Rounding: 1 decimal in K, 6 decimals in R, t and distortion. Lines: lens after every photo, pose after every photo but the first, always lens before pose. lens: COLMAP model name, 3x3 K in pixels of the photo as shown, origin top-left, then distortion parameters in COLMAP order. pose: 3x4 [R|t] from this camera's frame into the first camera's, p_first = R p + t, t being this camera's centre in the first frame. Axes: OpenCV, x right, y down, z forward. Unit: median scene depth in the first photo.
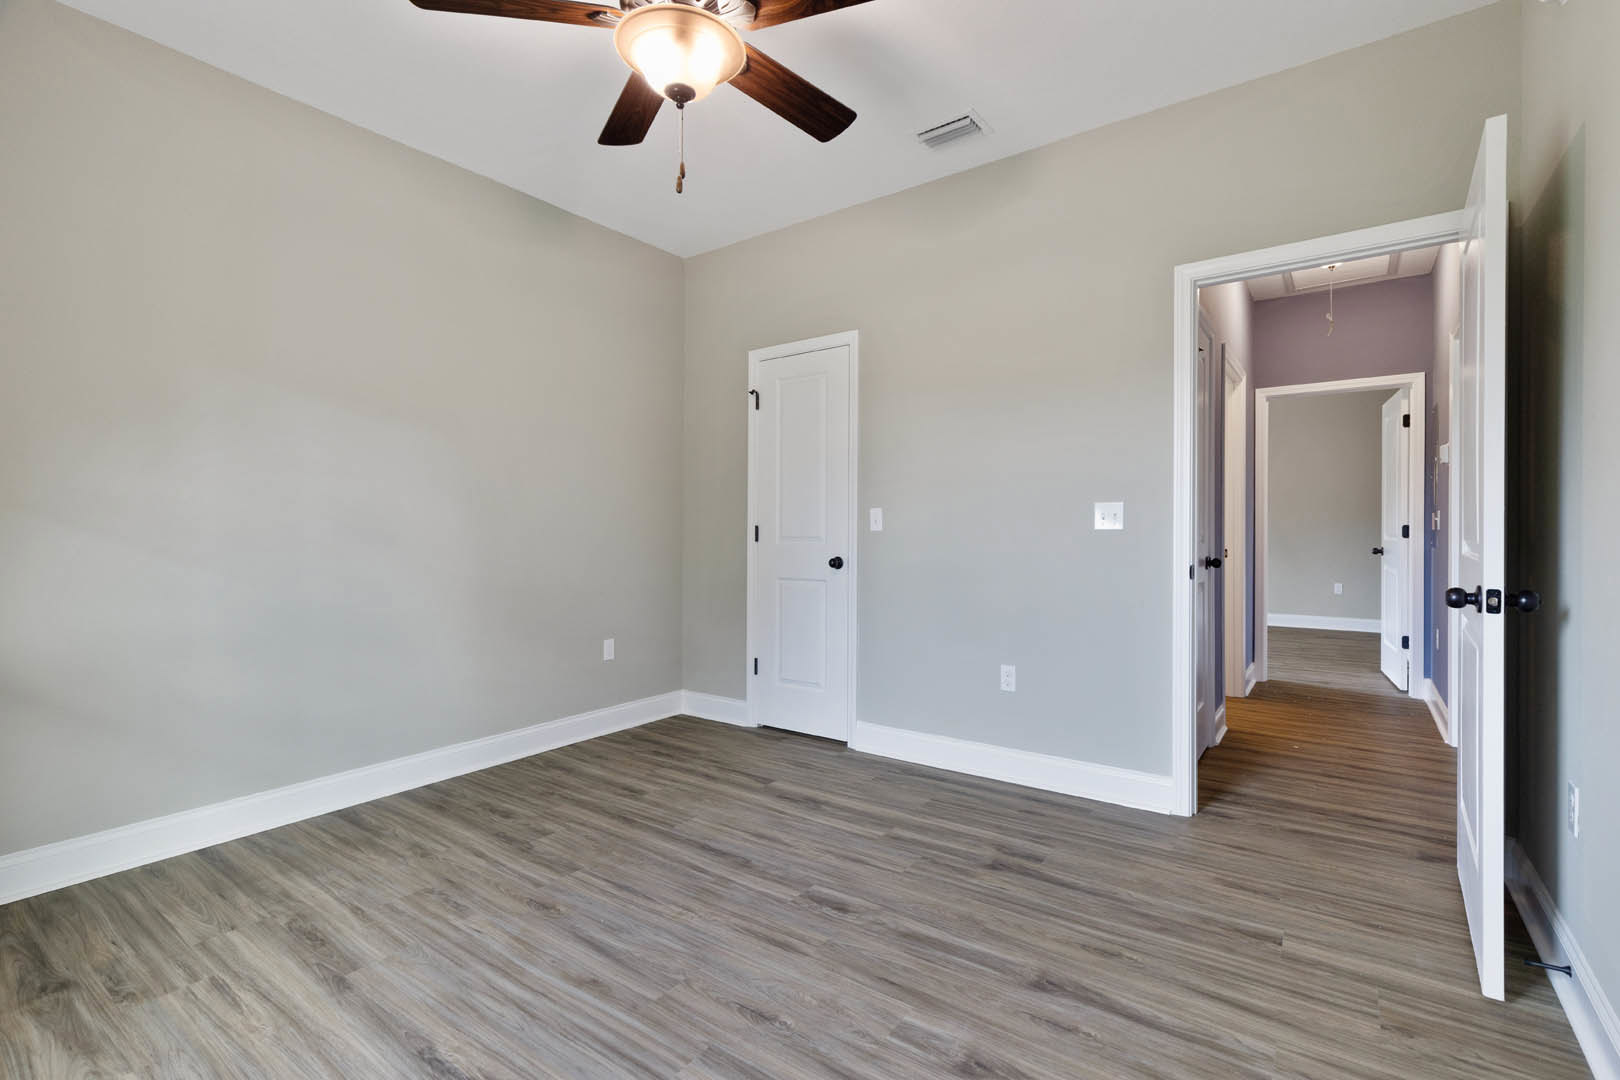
lens RADIAL K [[728.2, 0, 827.8], [0, 728.2, 528.7], [0, 0, 1]] dist [0.007152, -0.000719]
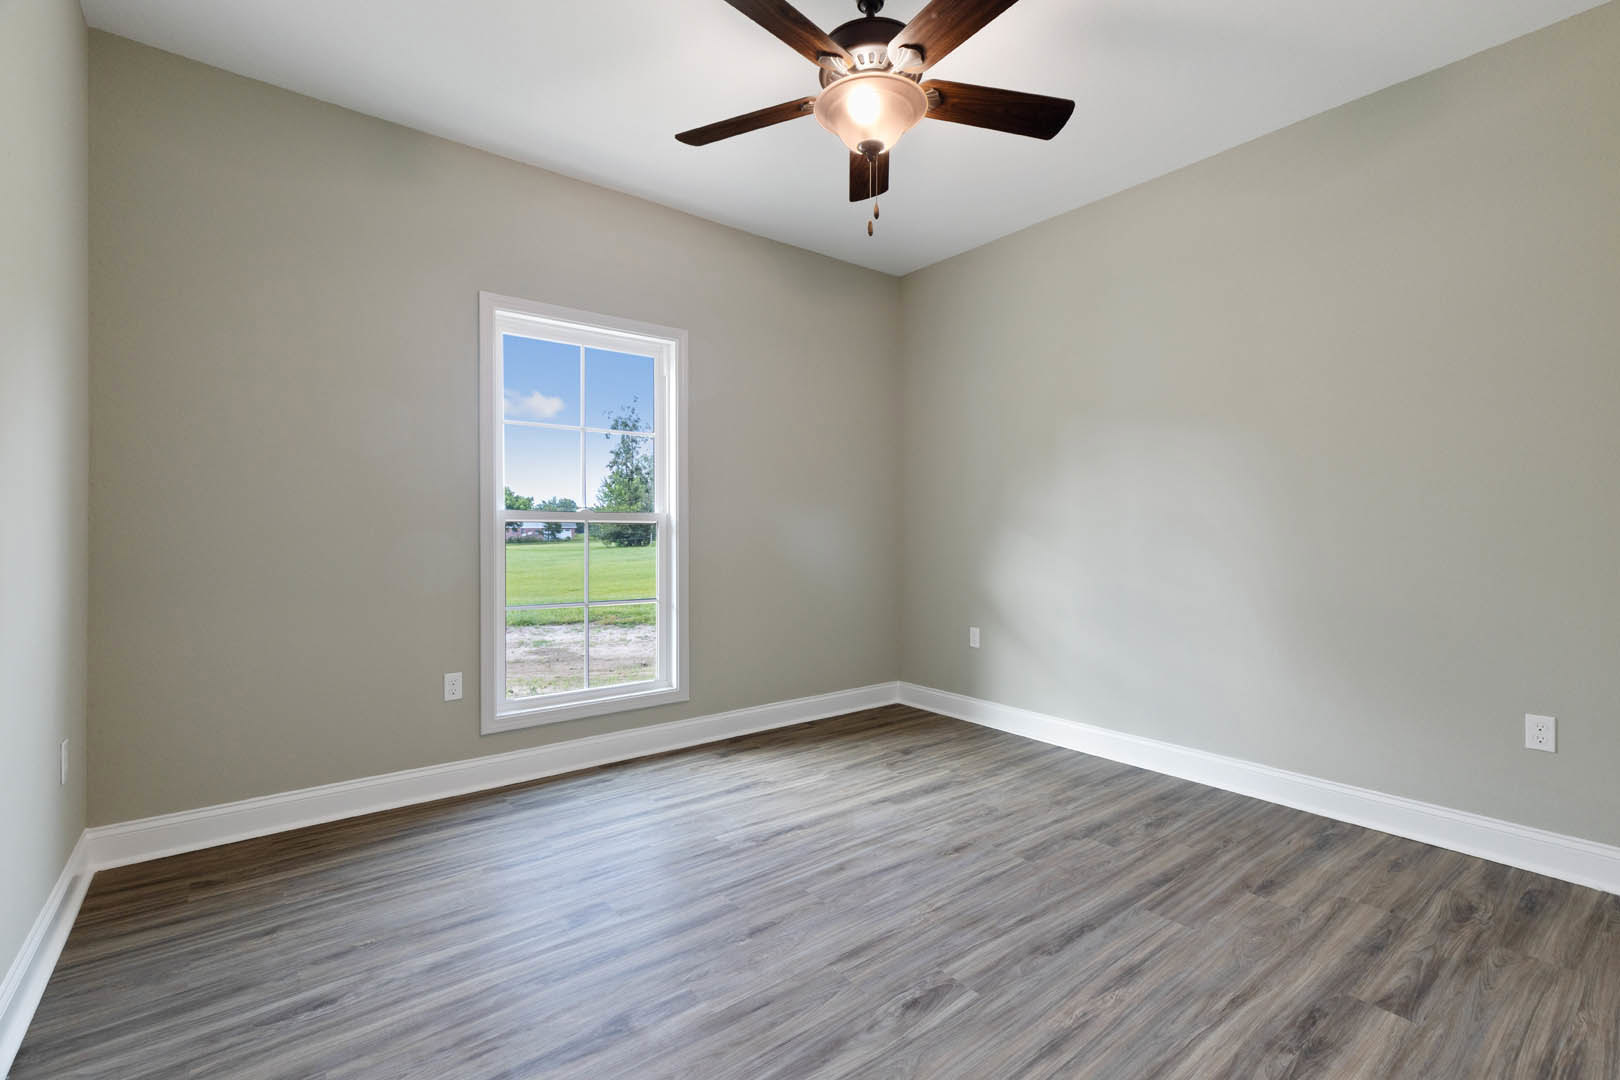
lens RADIAL K [[728.2, 0, 827.8], [0, 728.2, 528.7], [0, 0, 1]] dist [0.007152, -0.000719]
pose [[-0.277086, -0.001154, -0.960845, 0.683105], [0.001939, 0.999997, -0.001760, -0.002410], [0.960843, -0.002351, -0.277082, 0.943916]]
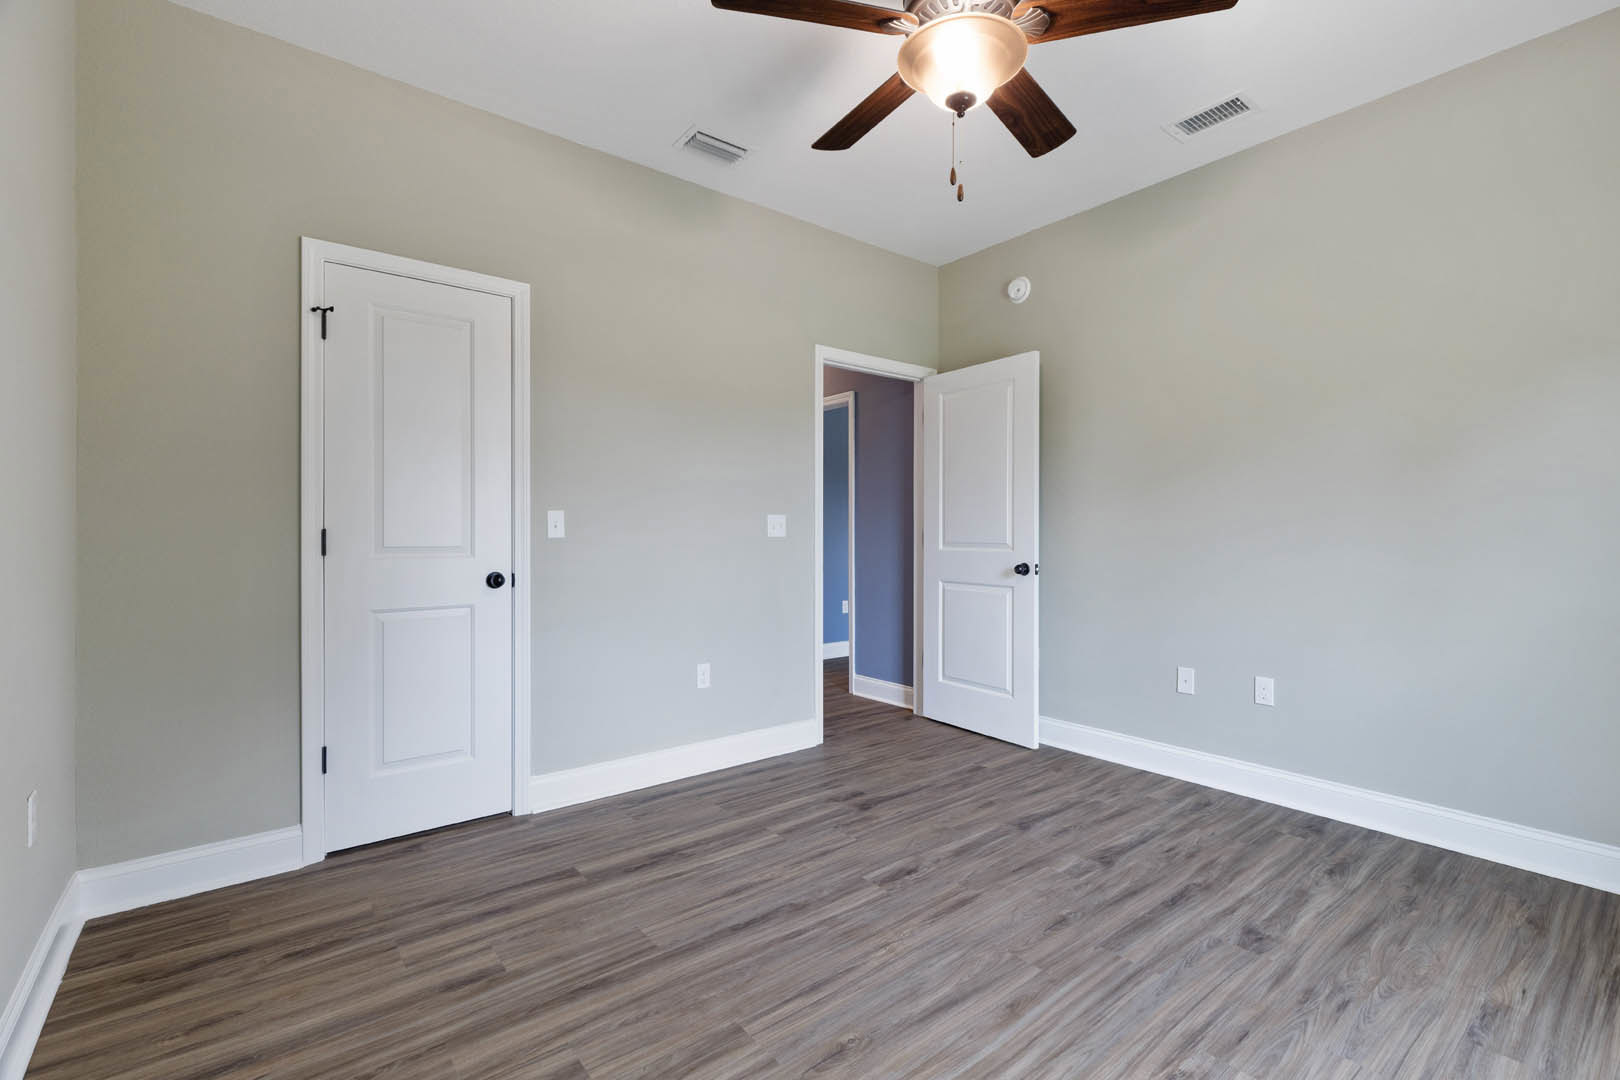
lens RADIAL K [[720.4, 0, 831.0], [0, 720.4, 543.3], [0, 0, 1]] dist [0.008982, 0.000075]
pose [[0.267015, -0.008525, 0.963655, -0.907609], [-0.001182, 0.999957, 0.009173, 0.001006], [-0.963692, -0.003589, 0.266994, 0.683401]]
